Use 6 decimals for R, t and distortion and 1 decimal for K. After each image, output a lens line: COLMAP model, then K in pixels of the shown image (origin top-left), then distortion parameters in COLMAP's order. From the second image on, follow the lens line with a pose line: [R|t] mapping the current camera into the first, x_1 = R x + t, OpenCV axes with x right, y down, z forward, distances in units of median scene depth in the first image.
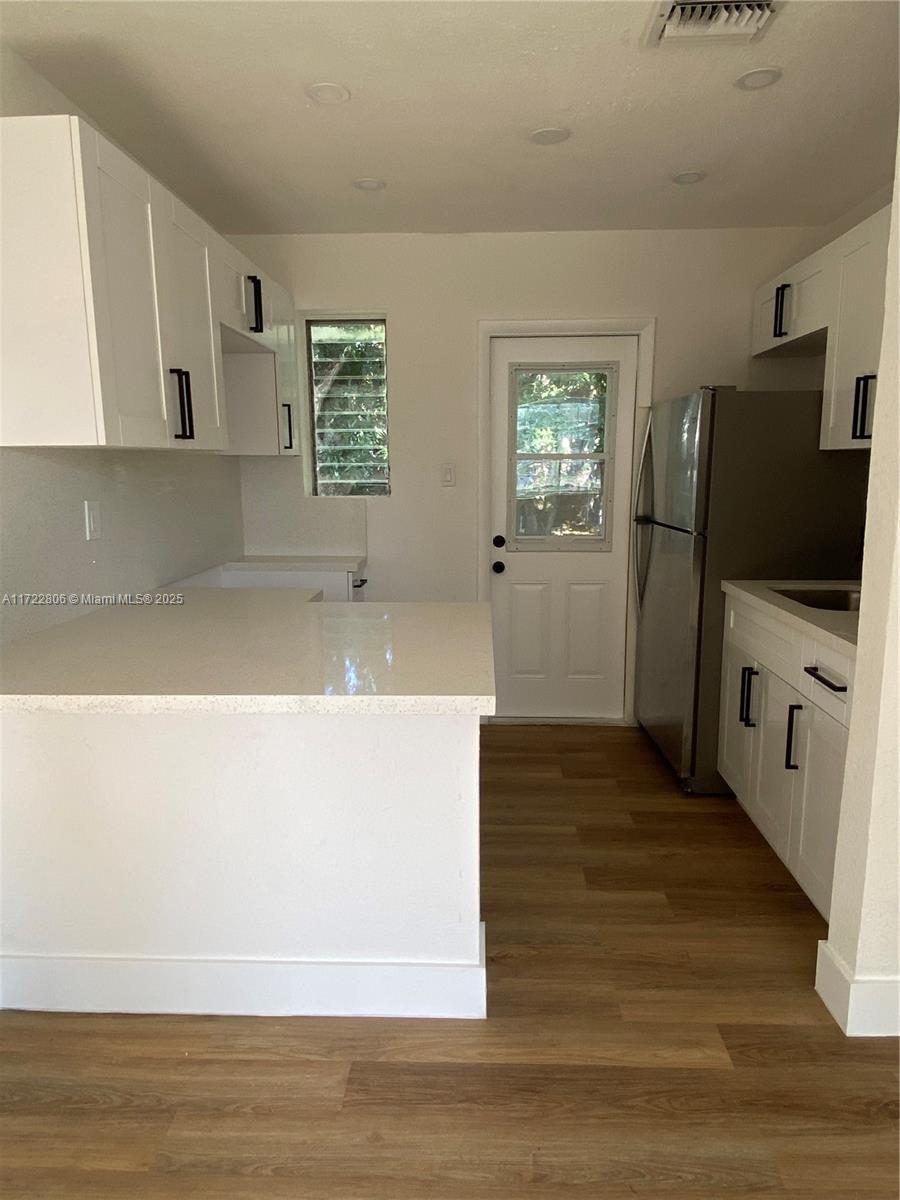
lens RADIAL K [[747.1, 0, 447.3], [0, 747.1, 593.1], [0, 0, 1]] dist [0.019477, -0.009039]
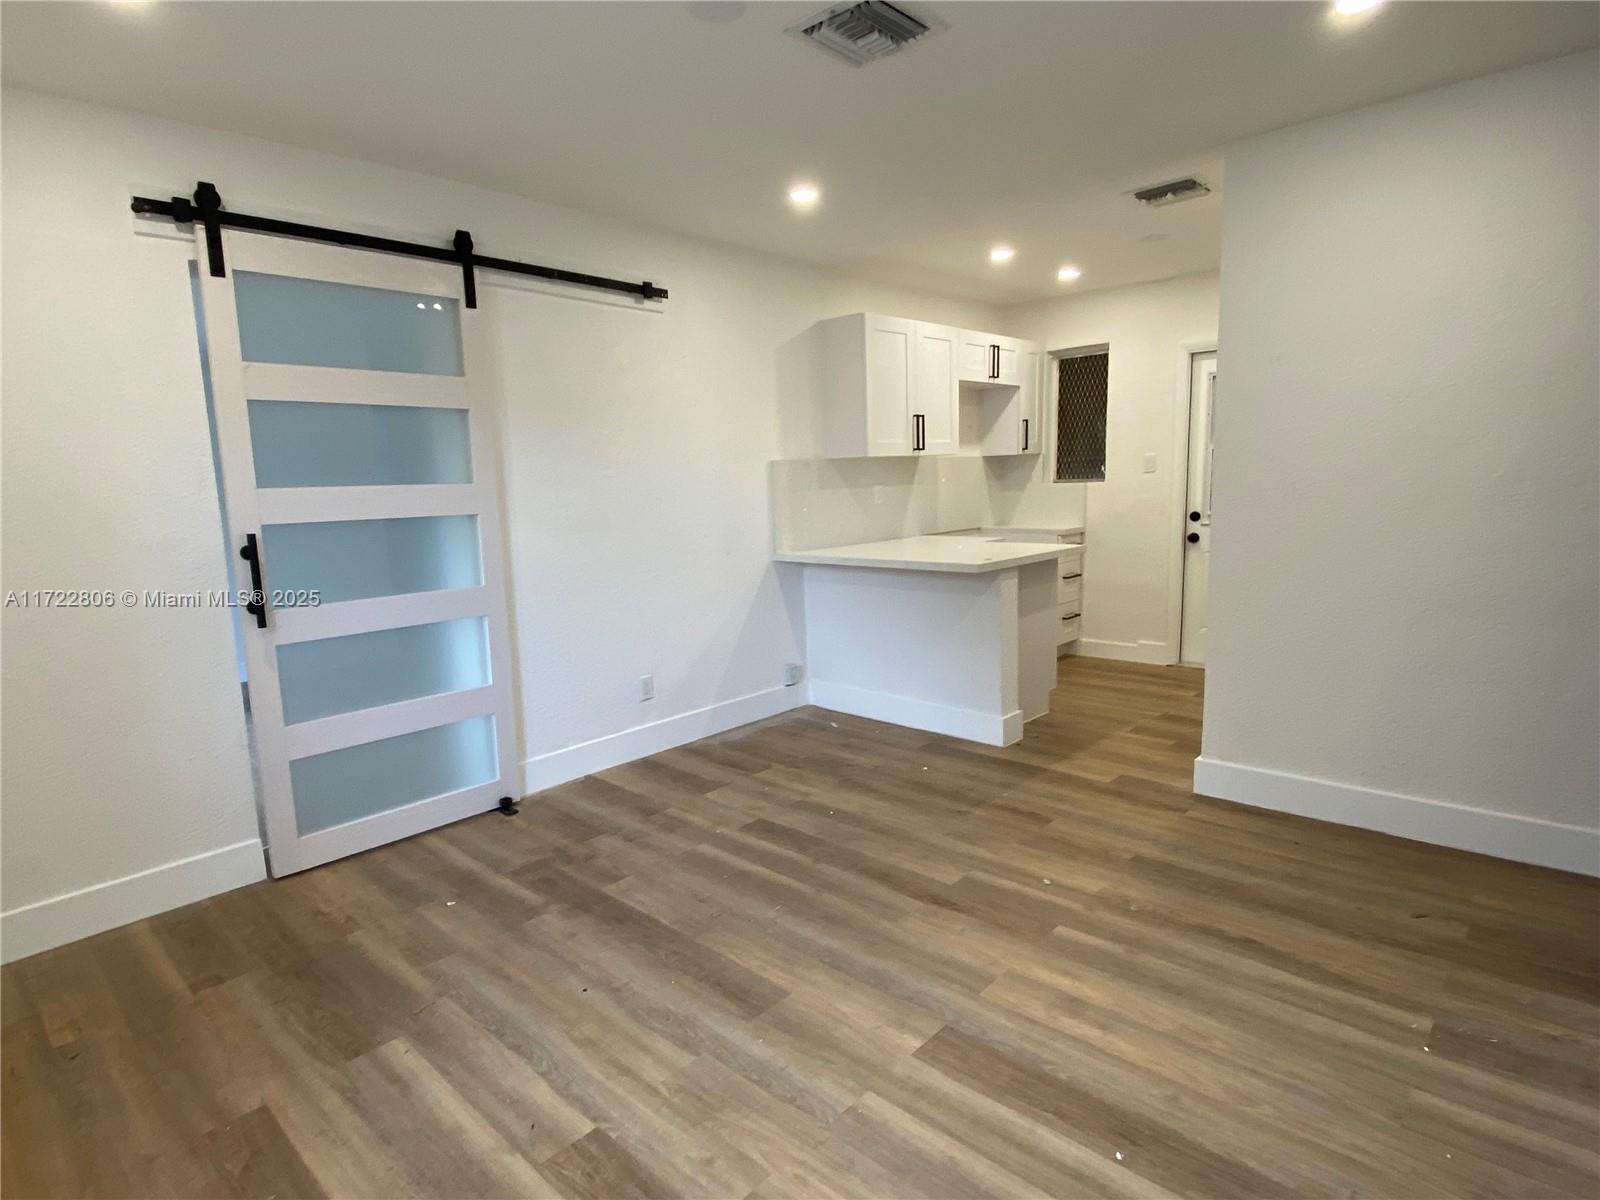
lens RADIAL K [[875.2, 0, 791.9], [0, 875.2, 578.4], [0, 0, 1]] dist [0.027580, -0.019766]
pose [[0.752181, 0.060189, -0.656202, 0.685595], [-0.084441, 0.996414, -0.005397, 0.124363], [0.653523, 0.059469, 0.754566, -0.667550]]
